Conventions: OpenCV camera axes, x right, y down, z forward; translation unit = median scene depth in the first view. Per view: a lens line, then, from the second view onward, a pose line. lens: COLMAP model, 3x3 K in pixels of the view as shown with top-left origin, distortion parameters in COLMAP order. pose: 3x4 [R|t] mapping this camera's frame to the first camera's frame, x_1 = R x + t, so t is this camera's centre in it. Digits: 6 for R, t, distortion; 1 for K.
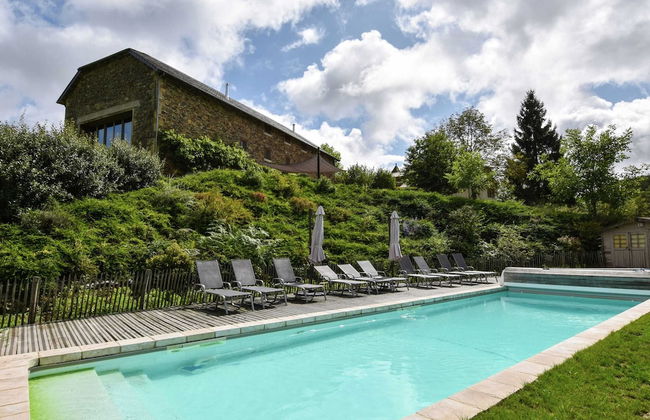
lens RADIAL K [[358.3, 0, 362.4], [0, 358.3, 211.8], [0, 0, 1]] dist [-0.000637, -0.001520]
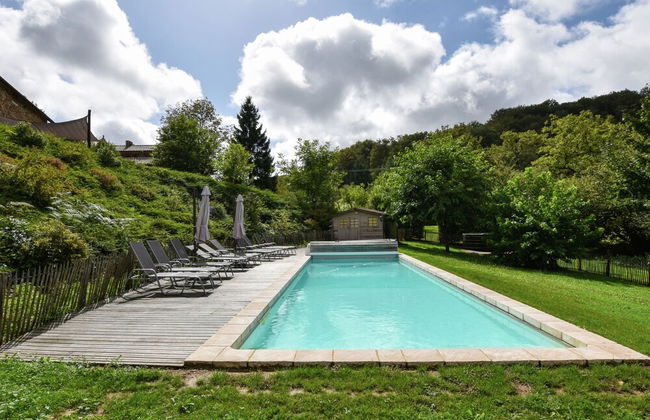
lens RADIAL K [[333.6, 0, 321.8], [0, 333.6, 209.6], [0, 0, 1]] dist [-0.024640, -0.000090]
pose [[0.716376, 0.032719, 0.696947, -0.450287], [-0.063209, 0.997836, 0.018127, 0.009241], [-0.694845, -0.057040, 0.716894, 0.081086]]
